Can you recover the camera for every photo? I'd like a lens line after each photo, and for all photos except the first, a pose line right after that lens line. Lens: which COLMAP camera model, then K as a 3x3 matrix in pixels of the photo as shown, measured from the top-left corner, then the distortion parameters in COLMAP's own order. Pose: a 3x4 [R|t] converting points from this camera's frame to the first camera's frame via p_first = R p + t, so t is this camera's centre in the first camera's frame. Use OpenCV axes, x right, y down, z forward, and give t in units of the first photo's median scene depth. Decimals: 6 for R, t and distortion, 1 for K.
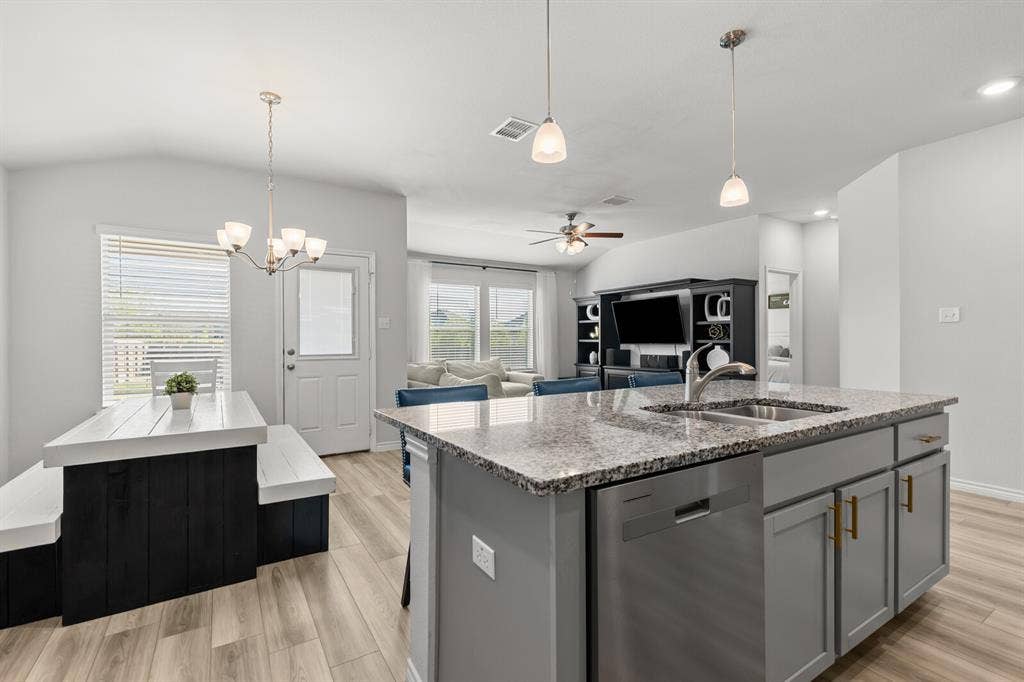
lens RADIAL K [[457.5, 0, 507.0], [0, 457.5, 340.3], [0, 0, 1]] dist [0.001030, -0.000084]
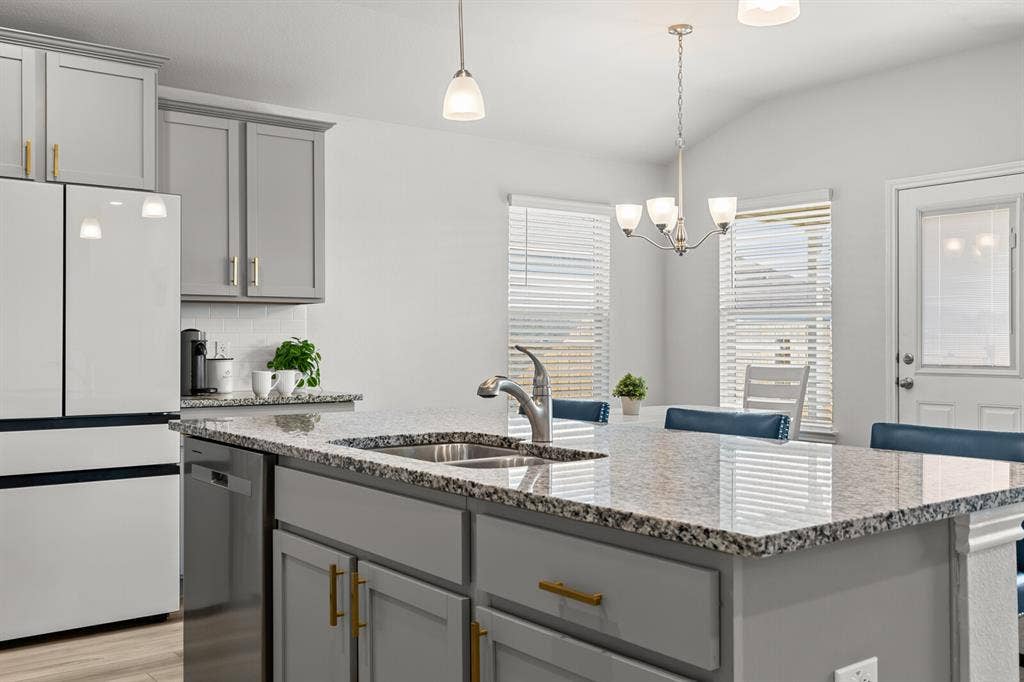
lens RADIAL K [[990.1, 0, 512.0], [0, 990.1, 341.0], [0, 0, 1]] dist [0.000985, 0.016507]
pose [[0.094704, 0.005275, -0.995492, 0.458044], [-0.000247, 0.999986, 0.005275, -0.002454], [0.995505, -0.000254, 0.094704, 0.222355]]
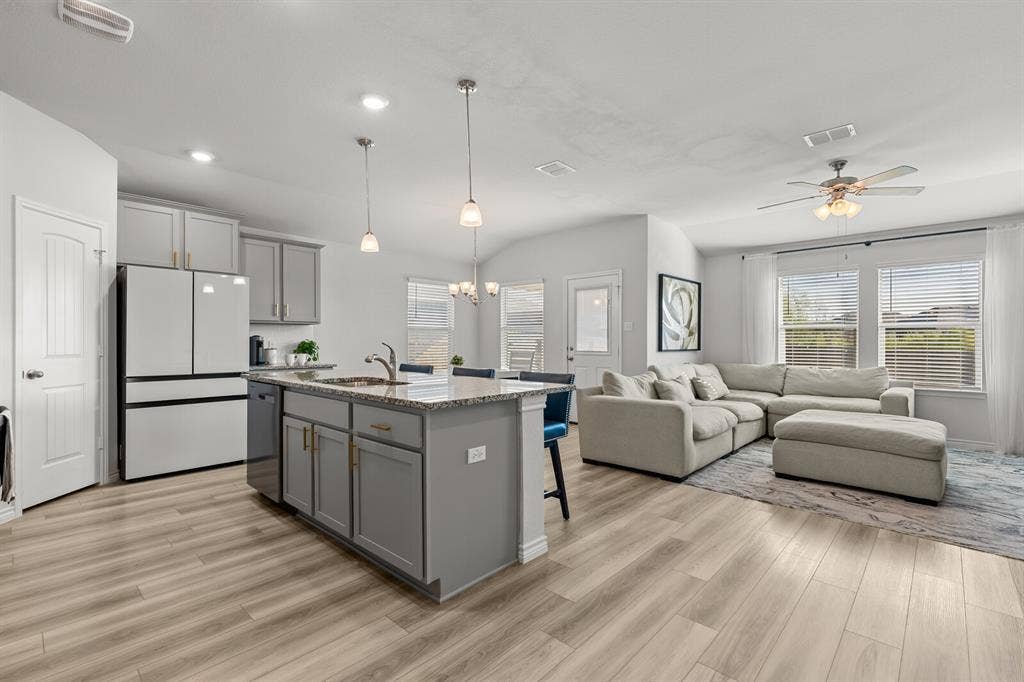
lens RADIAL K [[464.1, 0, 512.0], [0, 464.1, 343.9], [0, 0, 1]] dist [0.001554, 0.000165]
pose [[0.260775, 0.010712, -0.965340, 0.550966], [-0.002610, 0.999943, 0.010391, -0.002571], [0.965396, -0.000190, 0.260788, 0.260109]]
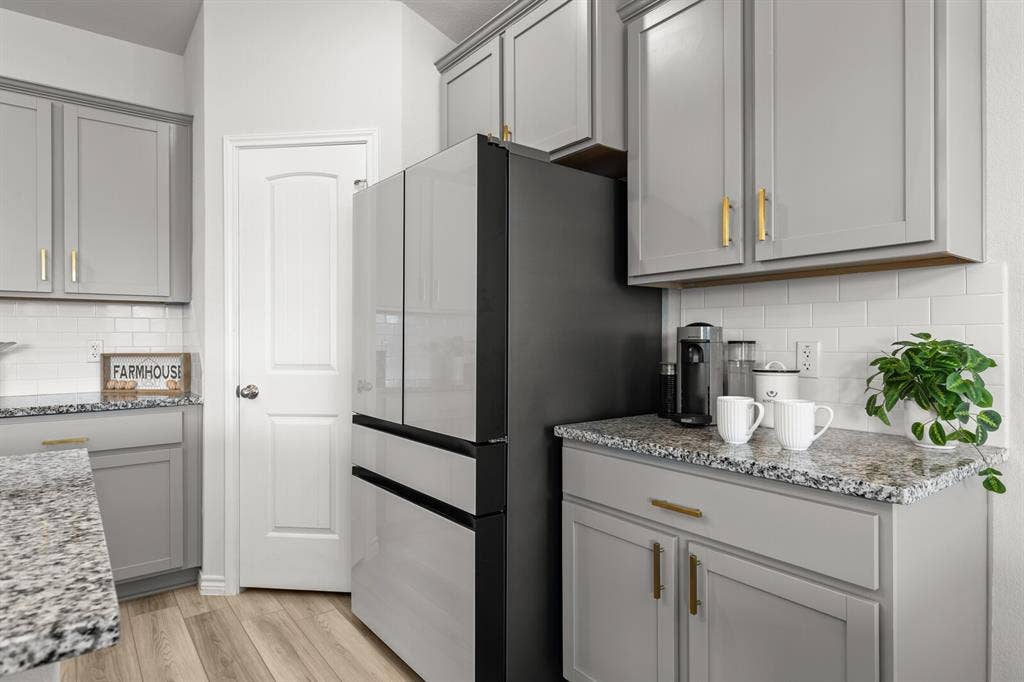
lens RADIAL K [[595.7, 0, 512.0], [0, 595.7, 341.0], [0, 0, 1]] dist [0.001493, -0.000031]
pose [[-0.996939, 0.006717, -0.077889, -0.120649], [0.006568, 0.999976, 0.002170, -0.000181], [0.077902, 0.001651, -0.996960, 0.326815]]
